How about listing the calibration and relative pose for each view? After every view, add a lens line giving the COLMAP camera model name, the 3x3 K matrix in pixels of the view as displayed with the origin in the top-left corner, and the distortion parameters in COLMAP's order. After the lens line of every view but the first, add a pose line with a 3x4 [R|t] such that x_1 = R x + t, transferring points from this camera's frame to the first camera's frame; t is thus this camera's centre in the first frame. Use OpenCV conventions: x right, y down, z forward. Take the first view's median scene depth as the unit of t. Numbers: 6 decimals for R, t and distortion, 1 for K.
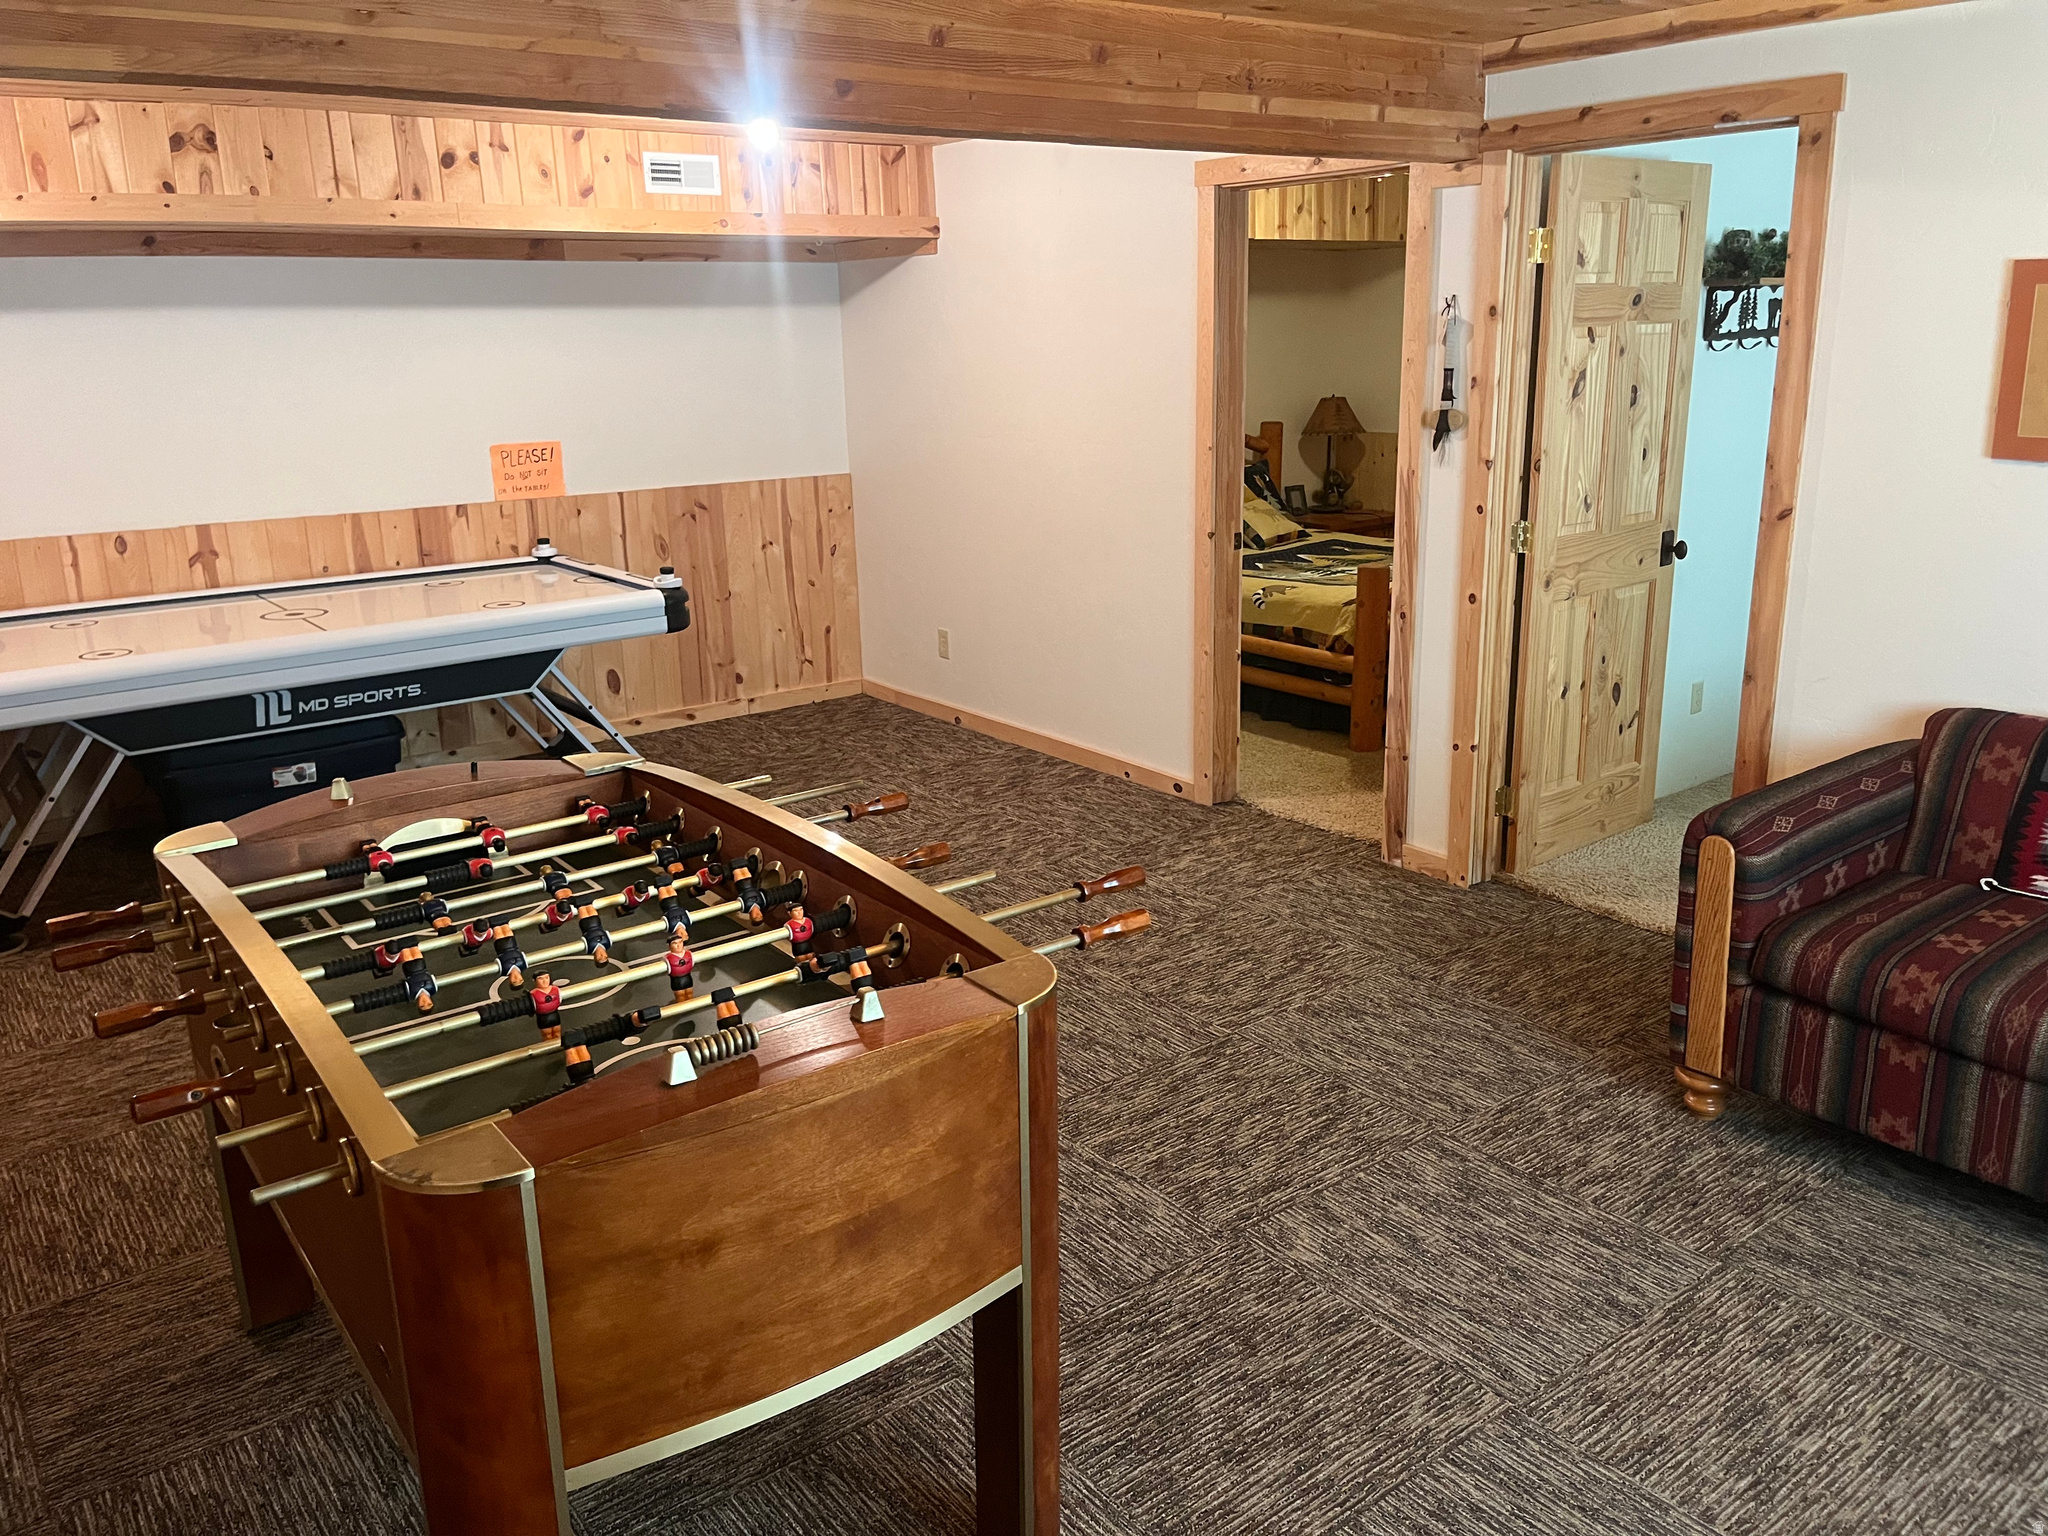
lens RADIAL K [[1549.8, 0, 1024.0], [0, 1549.8, 768.0], [0, 0, 1]] dist [0.057118, -0.075348]
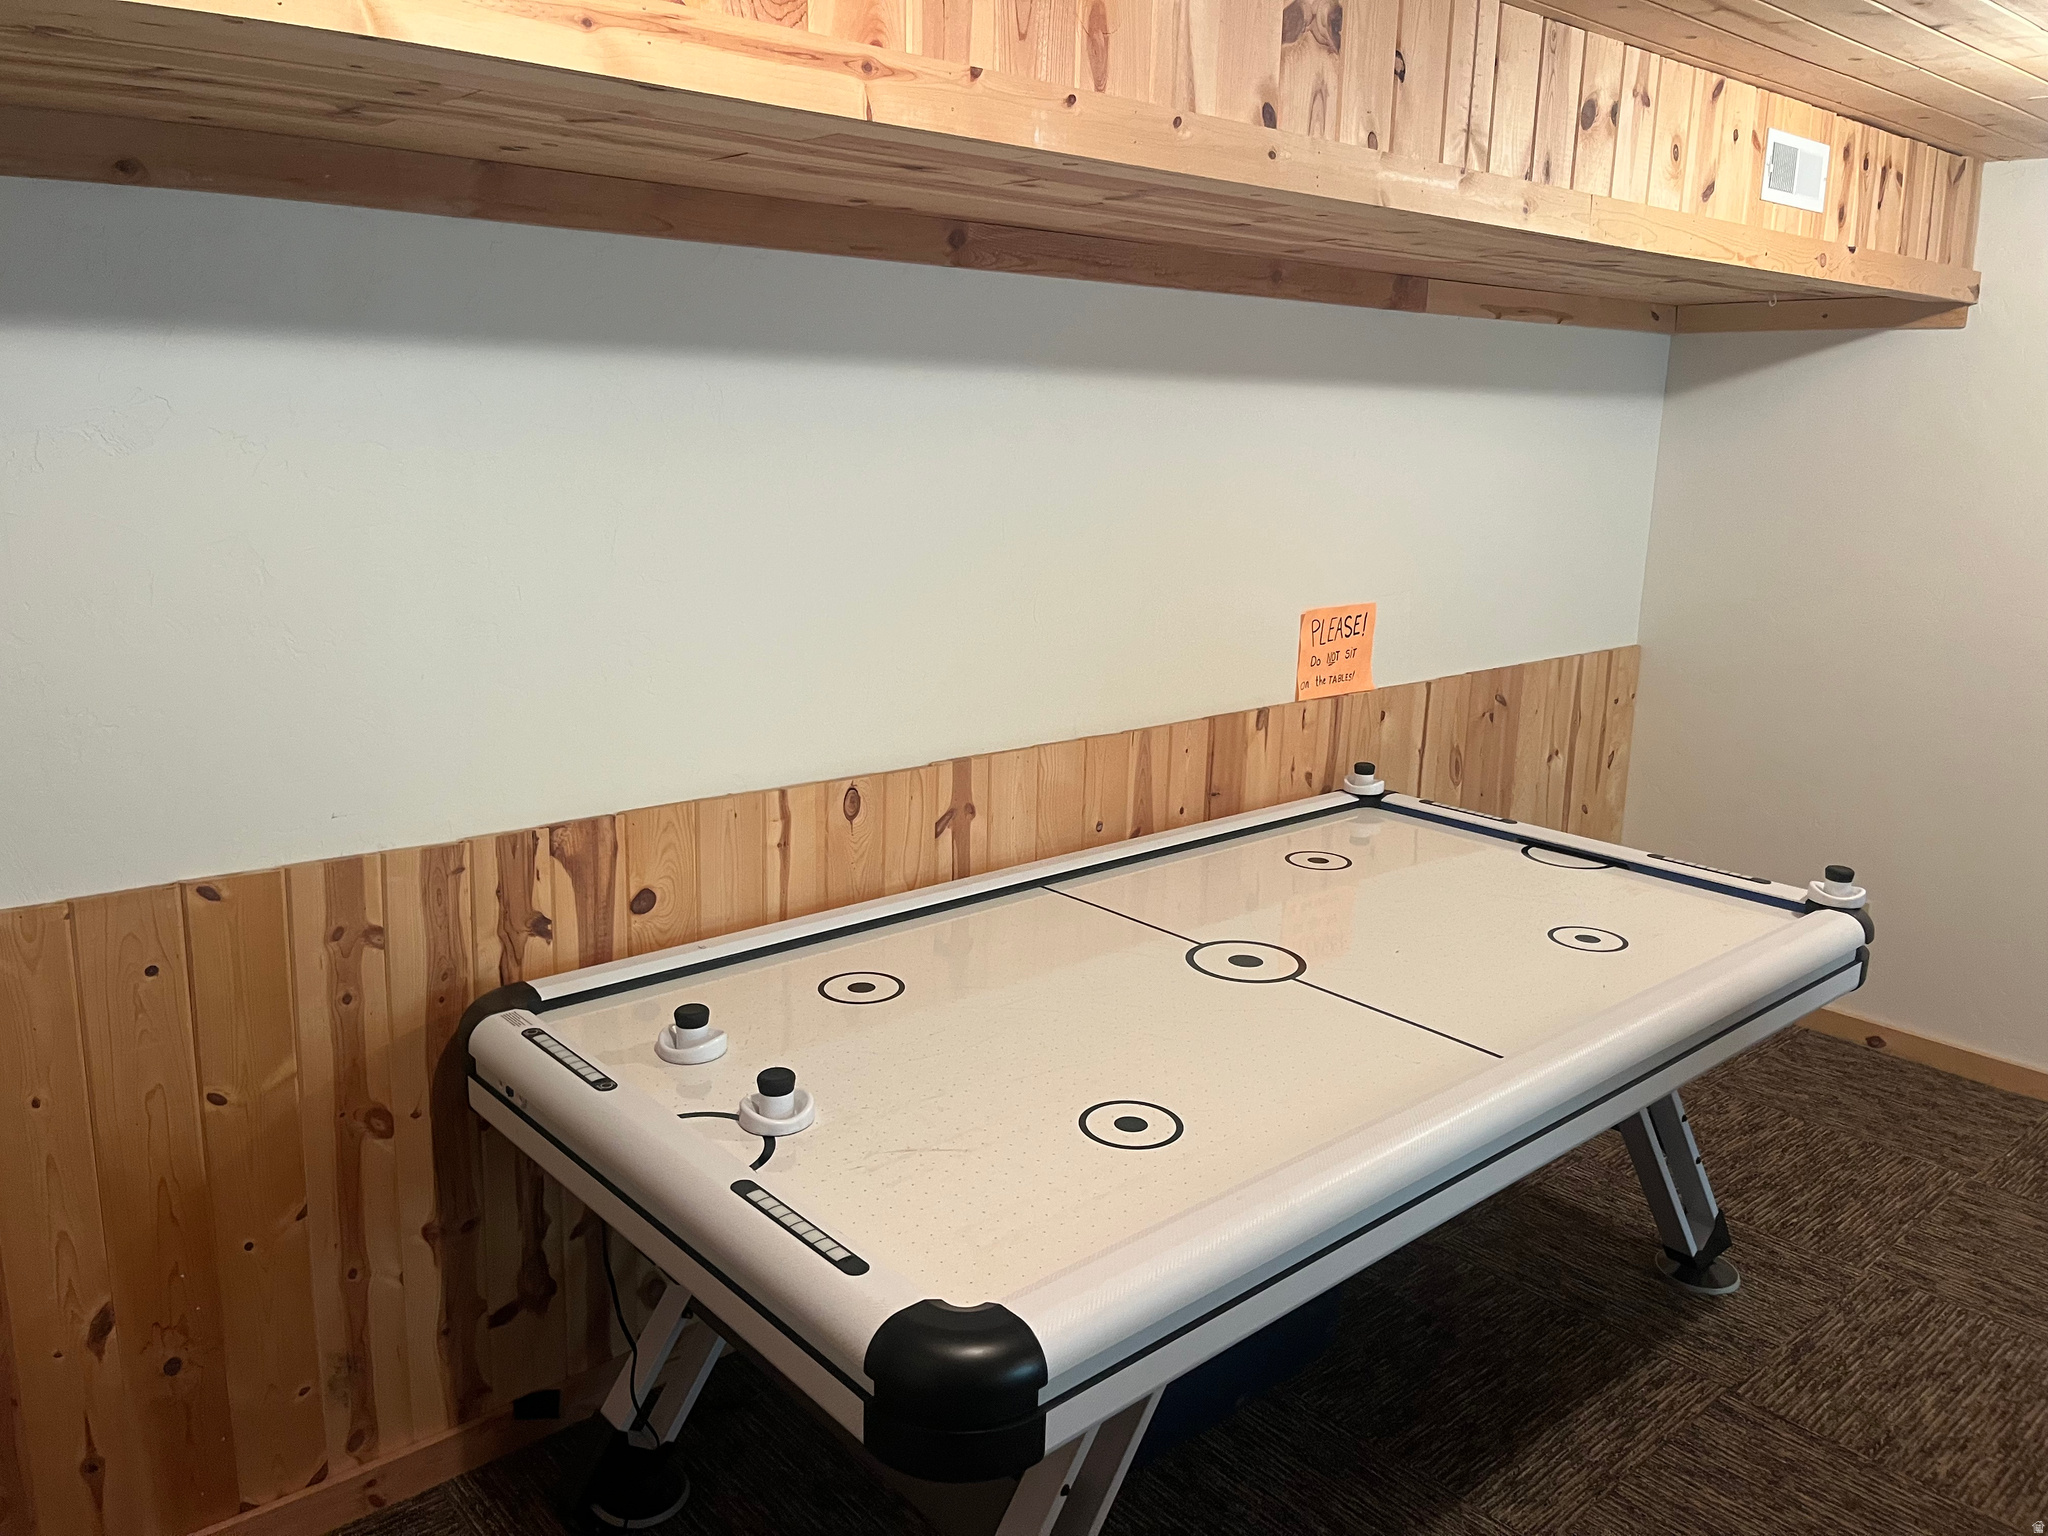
lens RADIAL K [[1544.7, 0, 1020.9], [0, 1544.7, 781.6], [0, 0, 1]] dist [0.050095, -0.067566]
pose [[0.996688, 0.028523, 0.076155, -0.491765], [-0.025780, 0.998992, -0.036758, -0.115799], [-0.077127, 0.034673, 0.996418, 0.414956]]
